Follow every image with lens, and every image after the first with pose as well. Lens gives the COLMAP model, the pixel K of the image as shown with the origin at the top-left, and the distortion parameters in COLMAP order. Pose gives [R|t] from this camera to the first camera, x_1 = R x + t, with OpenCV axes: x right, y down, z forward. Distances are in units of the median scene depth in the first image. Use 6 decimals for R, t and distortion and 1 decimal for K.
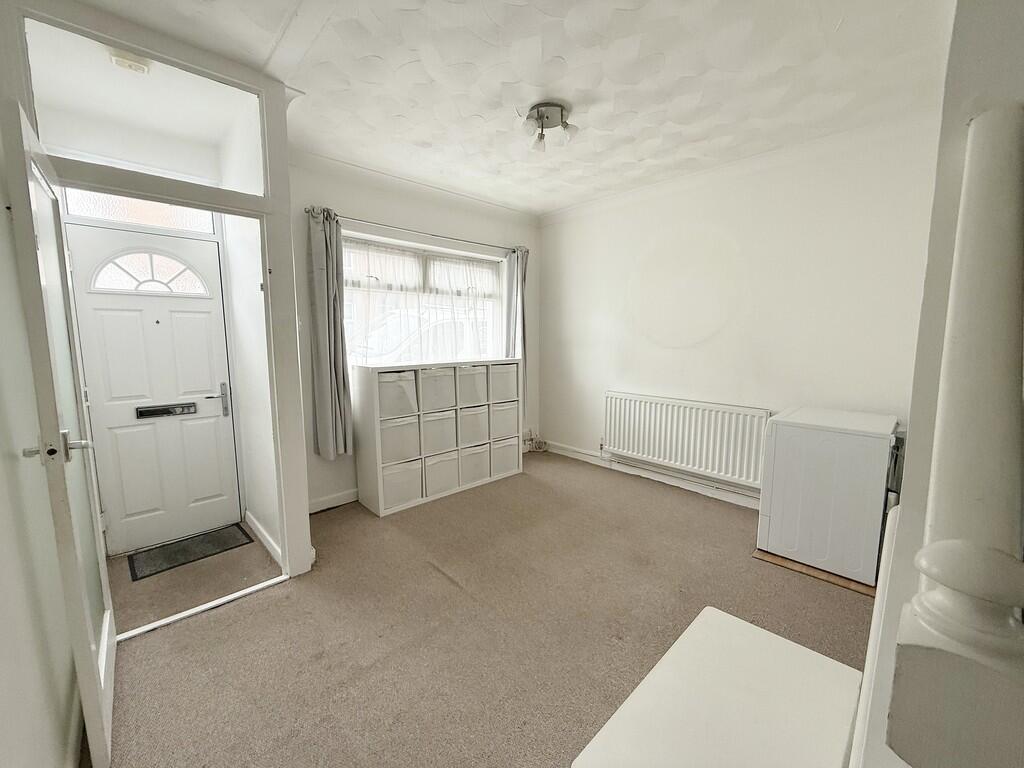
lens RADIAL K [[412.5, 0, 512.0], [0, 412.5, 384.0], [0, 0, 1]] dist [0.000317, 0.000359]
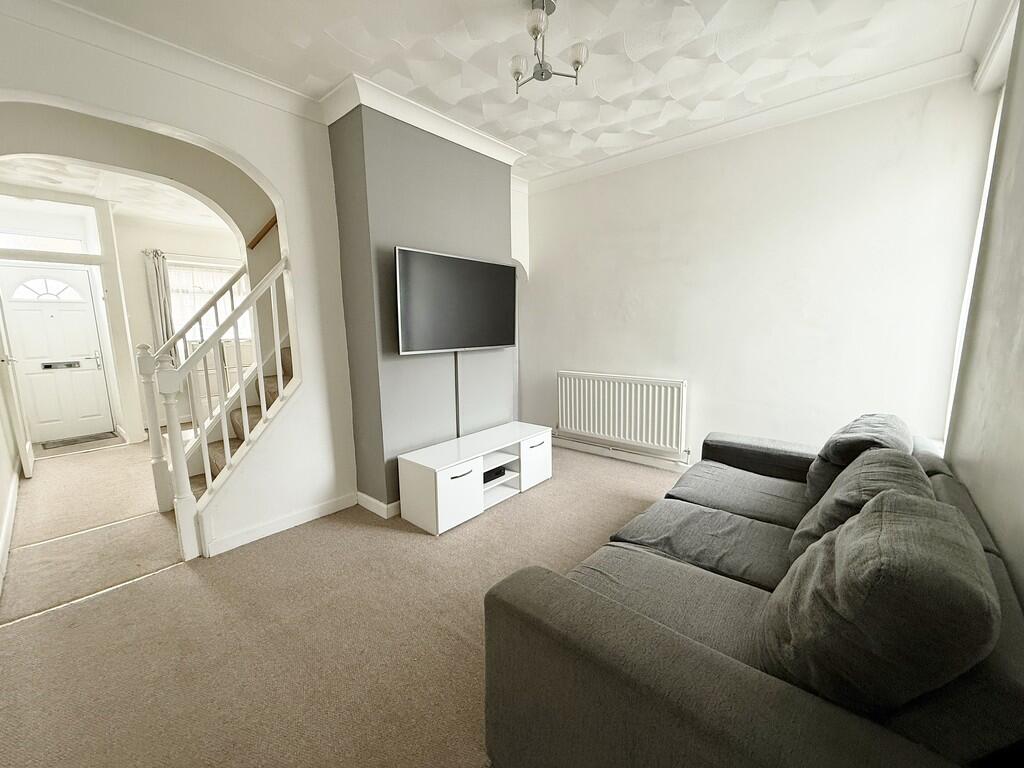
lens RADIAL K [[412.5, 0, 512.0], [0, 412.5, 384.0], [0, 0, 1]] dist [0.000317, 0.000359]
pose [[0.995569, -0.032001, 0.088421, 0.949542], [0.029589, 0.999157, 0.028452, 0.149263], [-0.089257, -0.025709, 0.995677, -0.959527]]
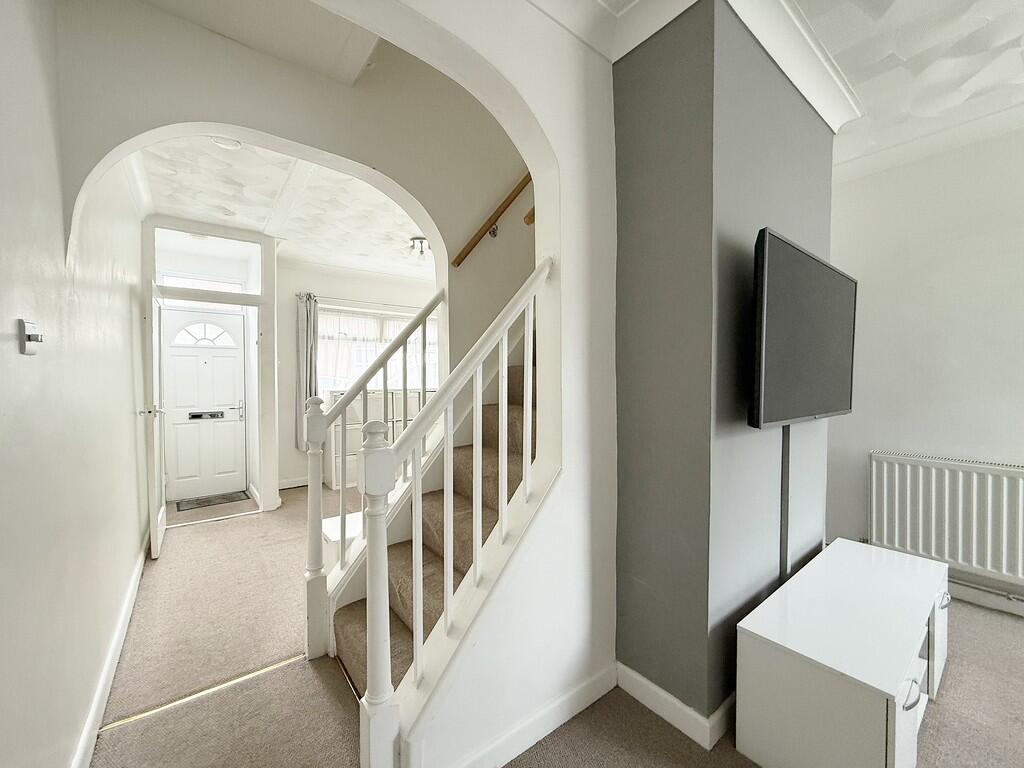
lens RADIAL K [[412.5, 0, 512.0], [0, 412.5, 384.0], [0, 0, 1]] dist [0.000317, 0.000359]
pose [[0.995136, -0.004664, -0.098403, 0.539628], [-0.005662, 0.994520, -0.104396, 0.102064], [0.098351, 0.104445, 0.989656, -0.523310]]
